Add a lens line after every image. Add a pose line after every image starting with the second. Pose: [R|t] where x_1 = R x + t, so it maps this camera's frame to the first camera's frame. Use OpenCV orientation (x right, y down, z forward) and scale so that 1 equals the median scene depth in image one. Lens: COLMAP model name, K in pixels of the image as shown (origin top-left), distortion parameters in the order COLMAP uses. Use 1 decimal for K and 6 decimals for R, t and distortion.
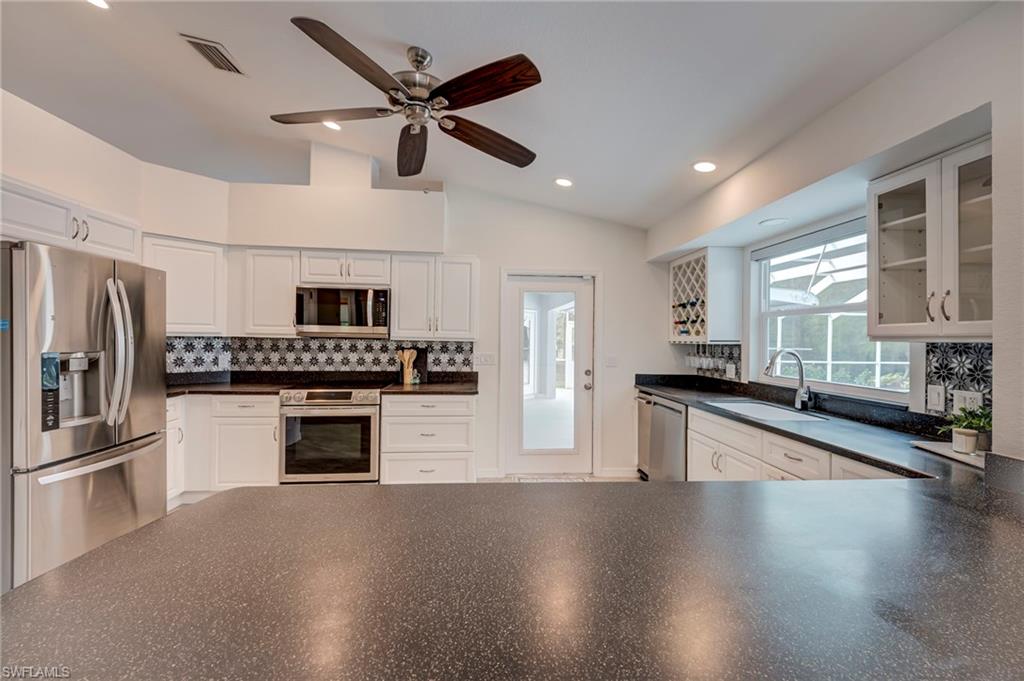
lens RADIAL K [[422.0, 0, 513.4], [0, 422.0, 338.3], [0, 0, 1]] dist [0.001657, -0.007946]
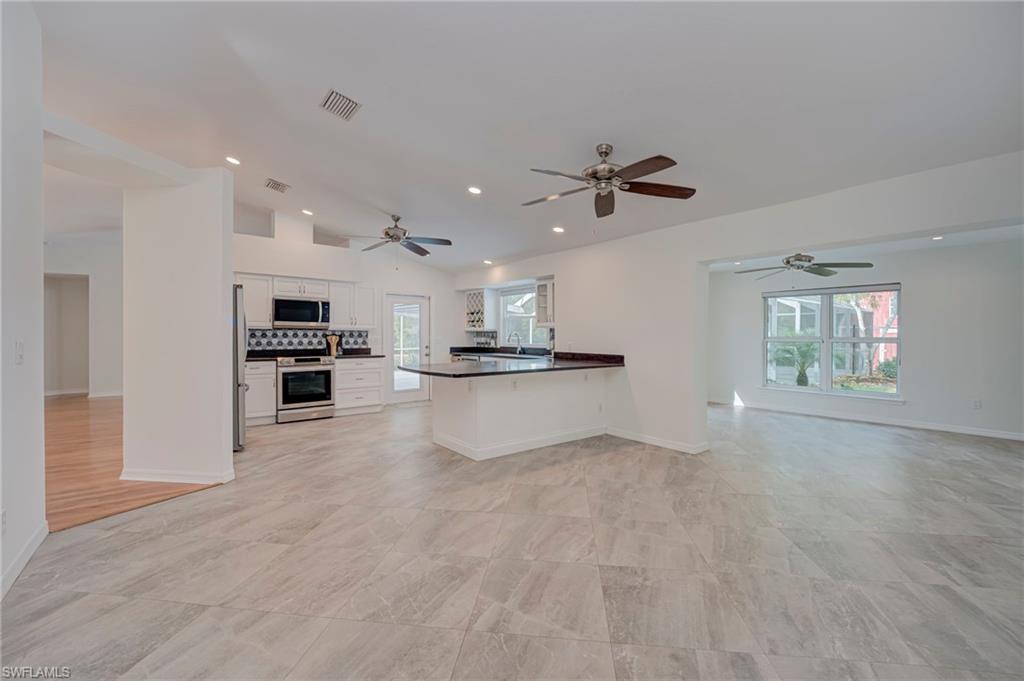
lens RADIAL K [[417.3, 0, 513.1], [0, 417.3, 338.5], [0, 0, 1]] dist [0.020692, -0.019587]
pose [[0.830402, -0.015322, 0.556954, -0.646516], [0.009188, 0.999862, 0.013807, 0.023236], [-0.557089, -0.006348, 0.830428, -0.927294]]
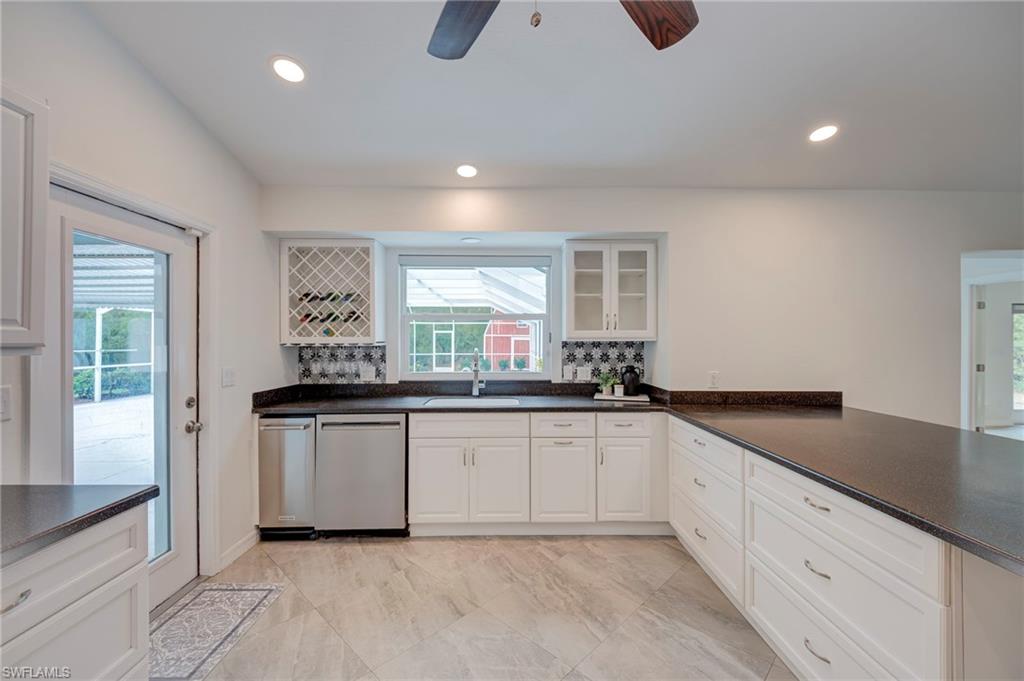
lens RADIAL K [[417.3, 0, 513.1], [0, 417.3, 338.5], [0, 0, 1]] dist [0.020692, -0.019587]
pose [[0.057985, -0.008661, 0.998280, -0.414261], [0.001532, 0.999962, 0.008587, -0.009028], [-0.998316, 0.001032, 0.057996, 0.626920]]
